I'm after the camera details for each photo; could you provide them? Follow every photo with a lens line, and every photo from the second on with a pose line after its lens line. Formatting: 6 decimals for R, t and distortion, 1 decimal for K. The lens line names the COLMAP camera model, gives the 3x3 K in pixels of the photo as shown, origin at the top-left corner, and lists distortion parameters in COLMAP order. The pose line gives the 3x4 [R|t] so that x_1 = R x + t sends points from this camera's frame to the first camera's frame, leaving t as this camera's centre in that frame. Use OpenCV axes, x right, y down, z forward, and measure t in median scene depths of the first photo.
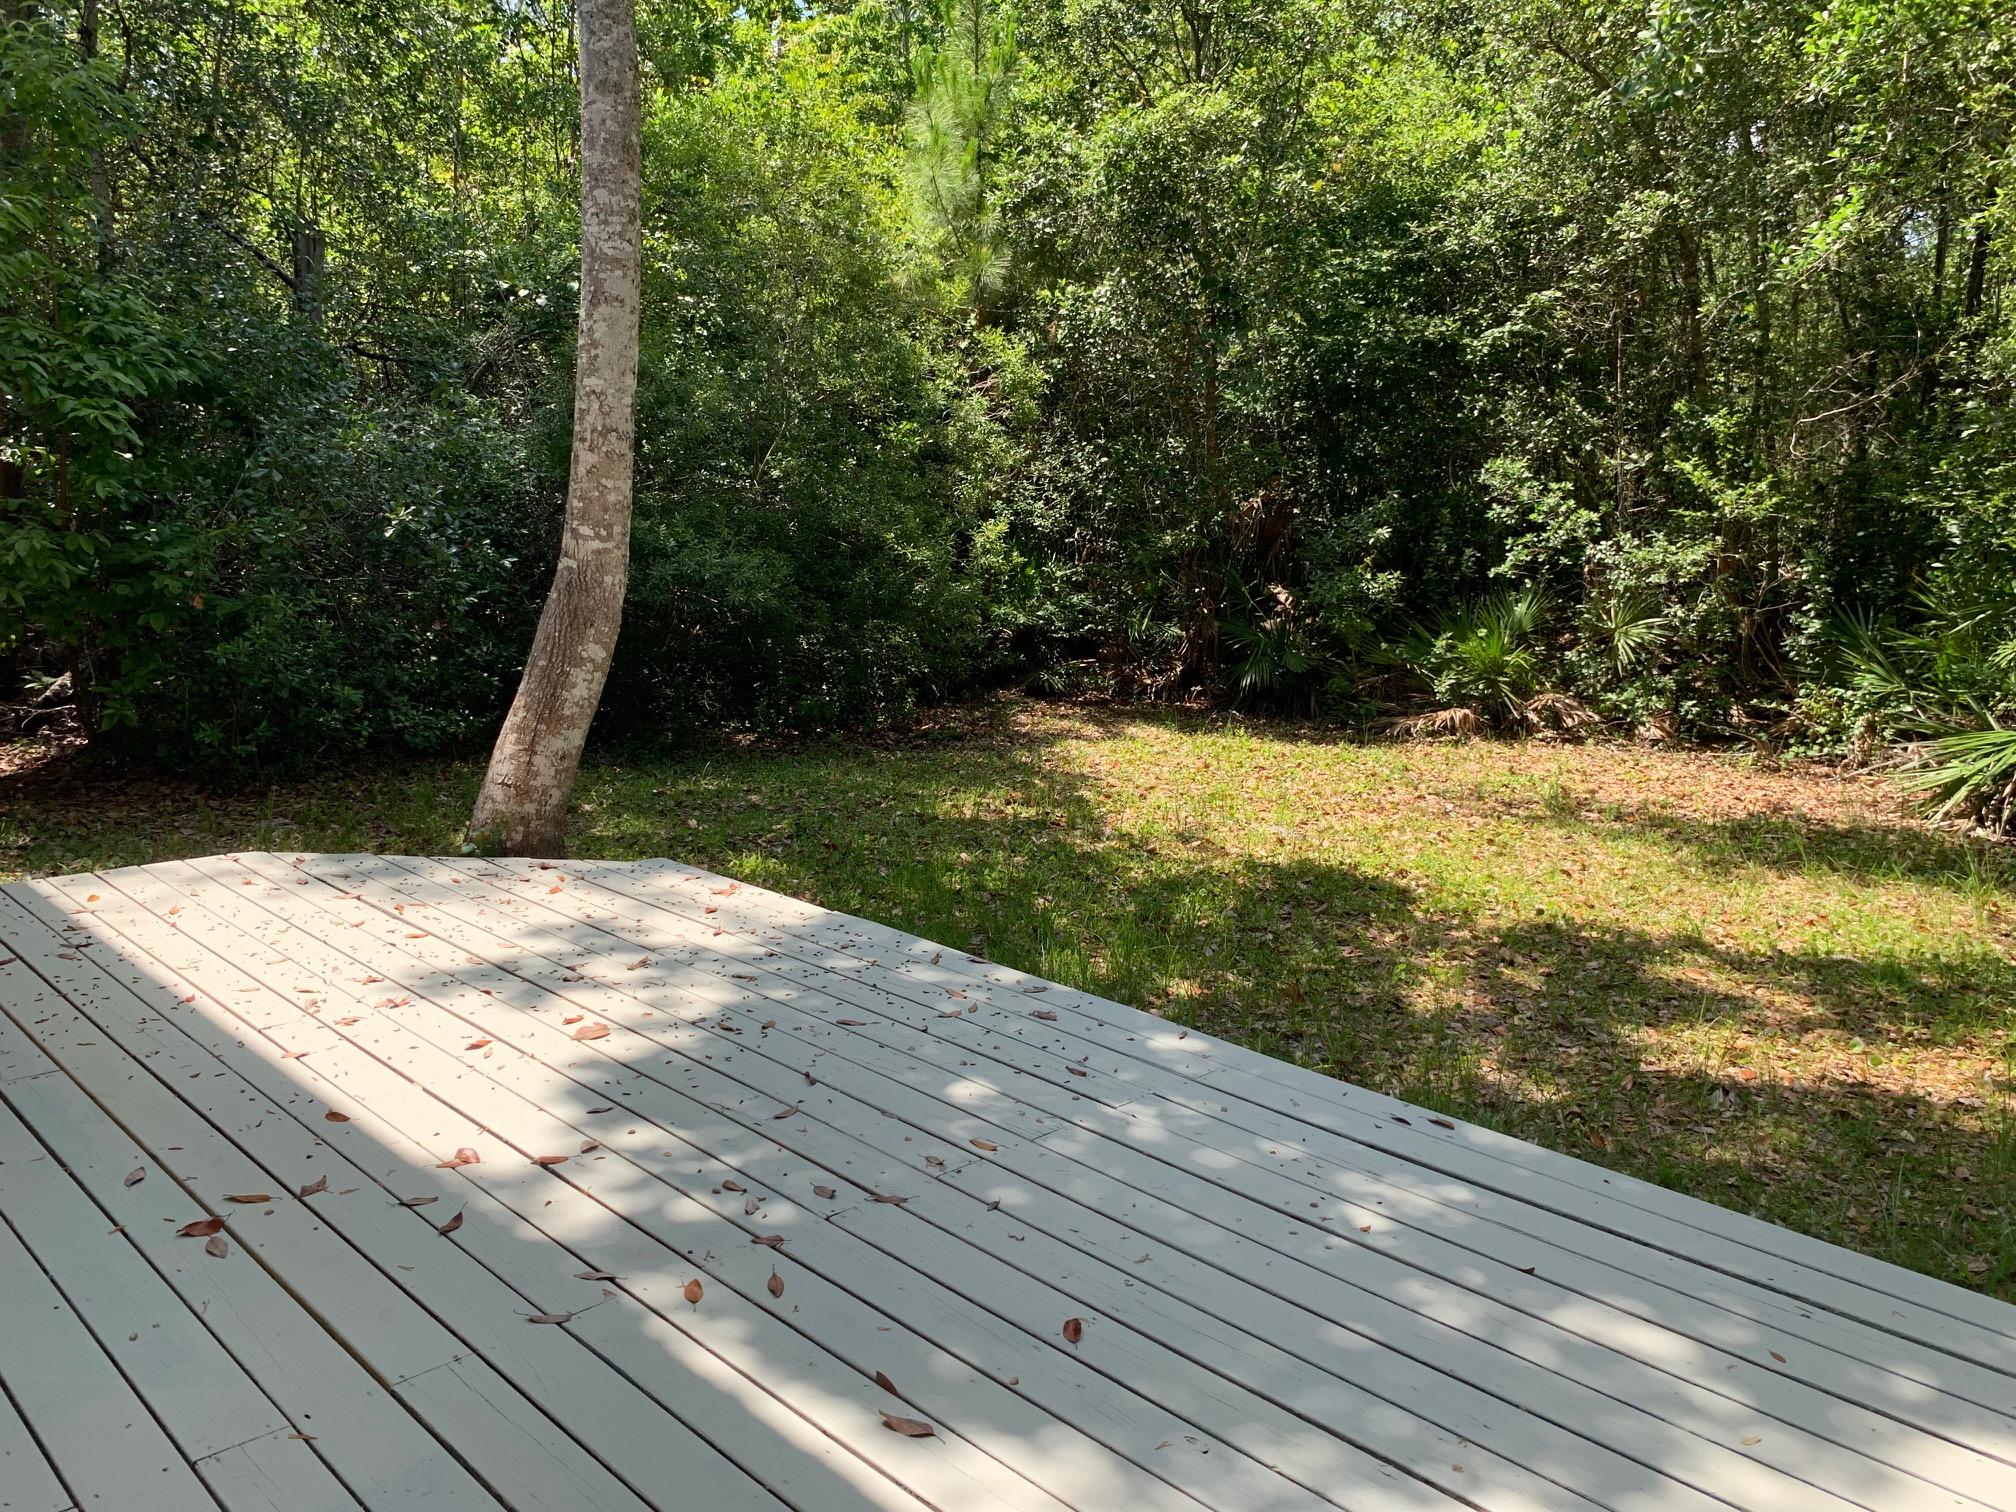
lens RADIAL K [[1561.2, 0, 1008.0], [0, 1561.2, 756.0], [0, 0, 1]] dist [0.114136, -0.262728]
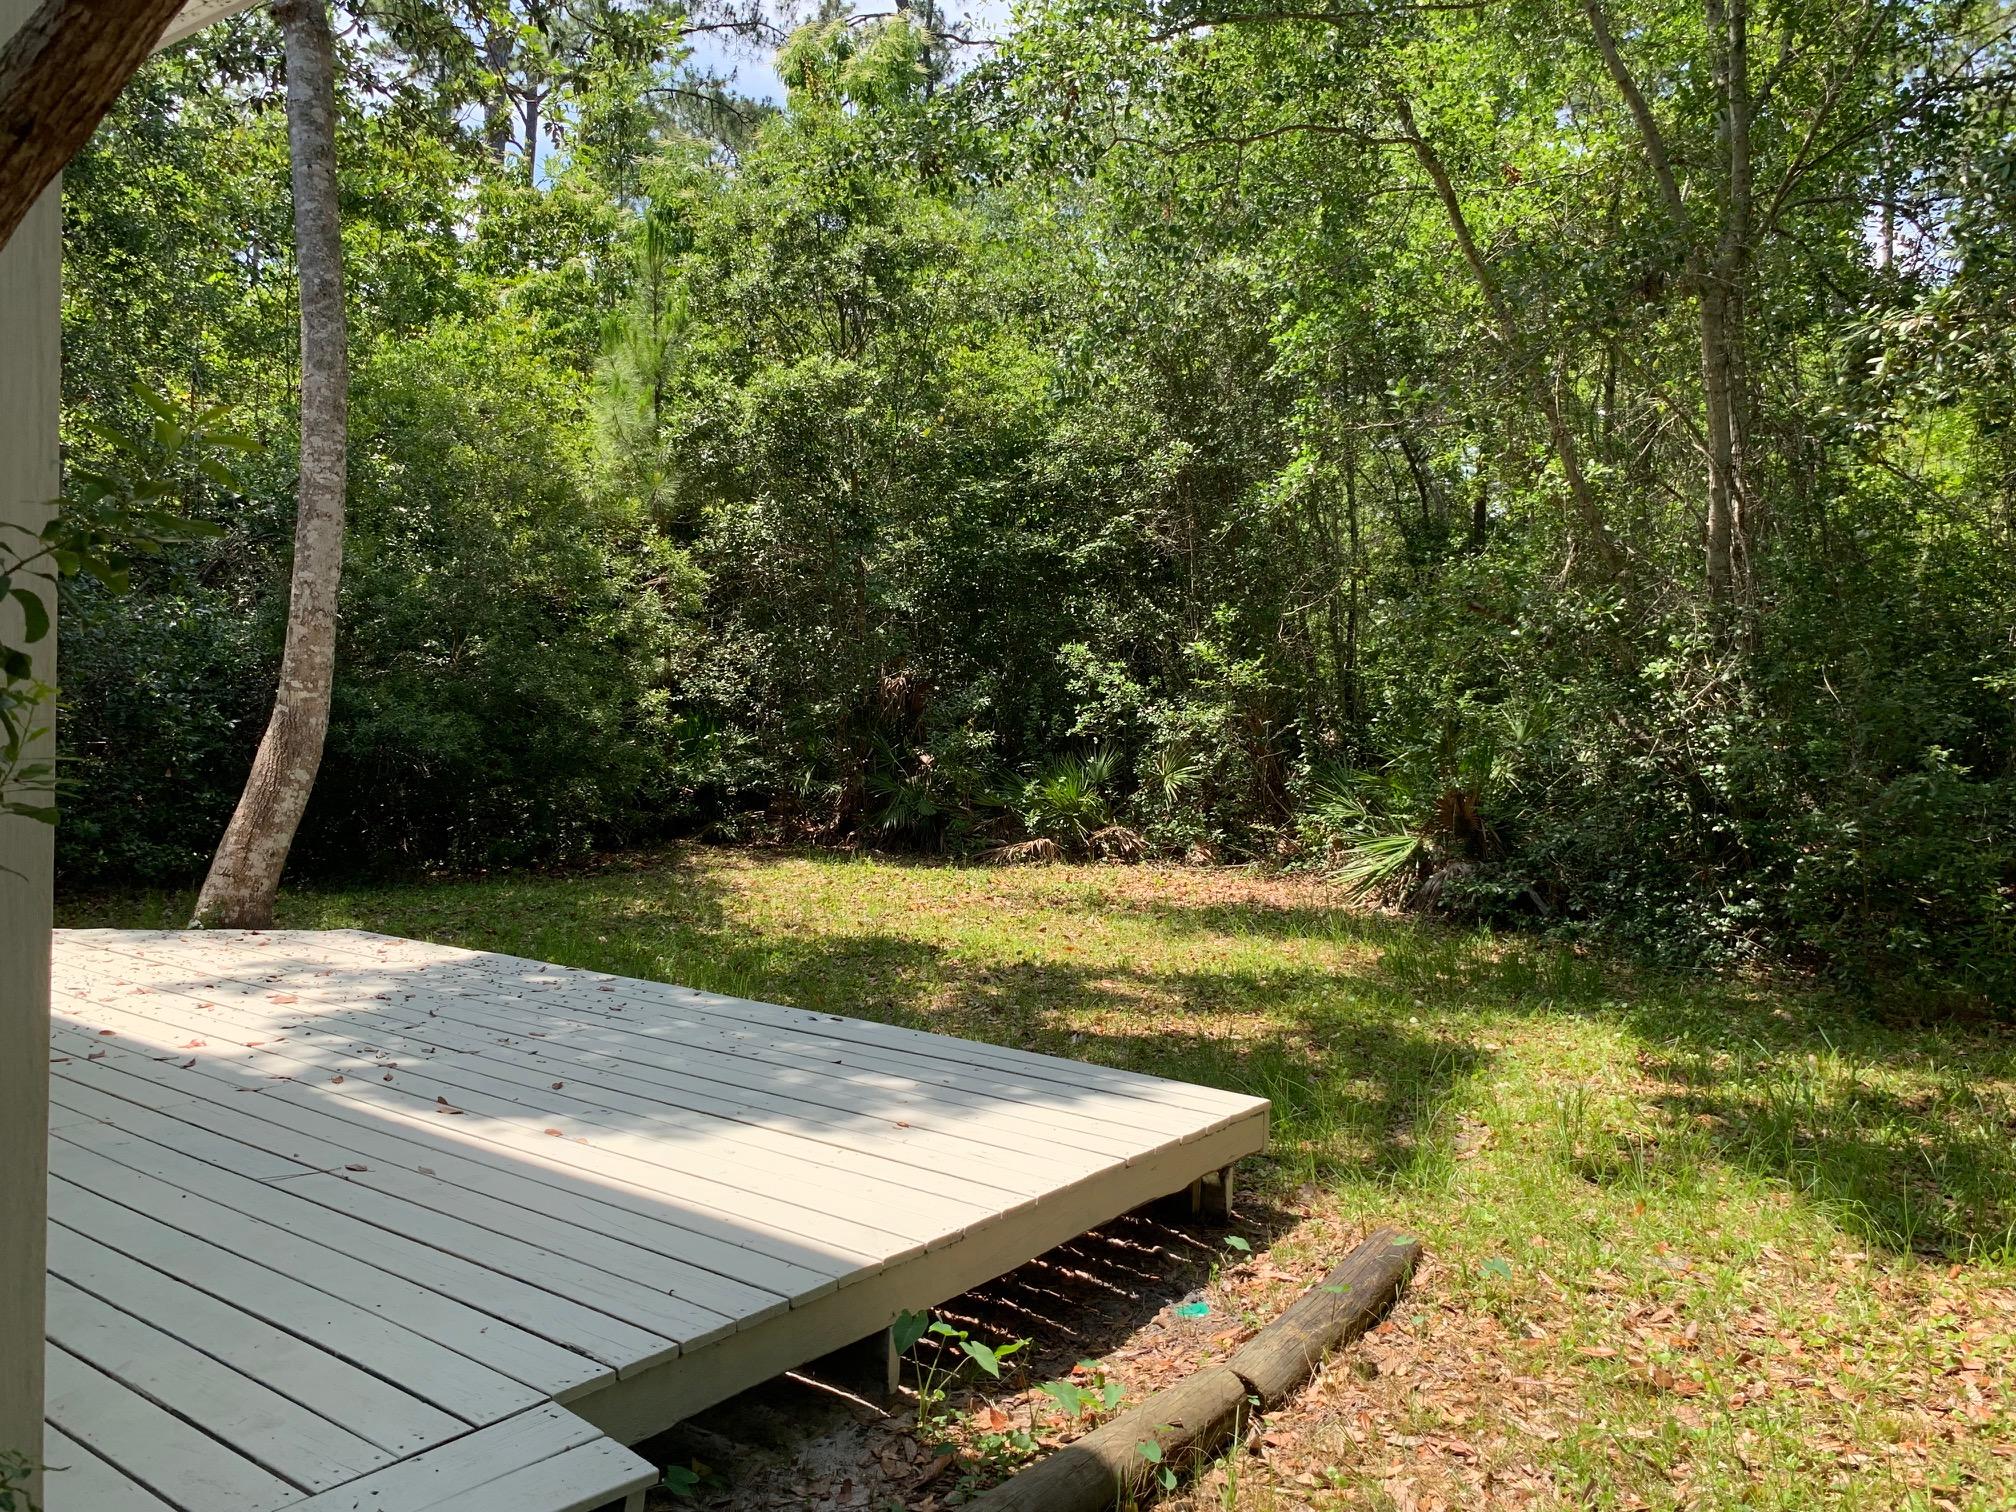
lens RADIAL K [[1561.2, 0, 1008.0], [0, 1561.2, 756.0], [0, 0, 1]] dist [0.114136, -0.262728]
pose [[0.988034, -0.009677, 0.153932, 0.066417], [0.028845, 0.992014, -0.122783, 0.054806], [-0.151514, 0.125754, 0.980423, -0.217020]]
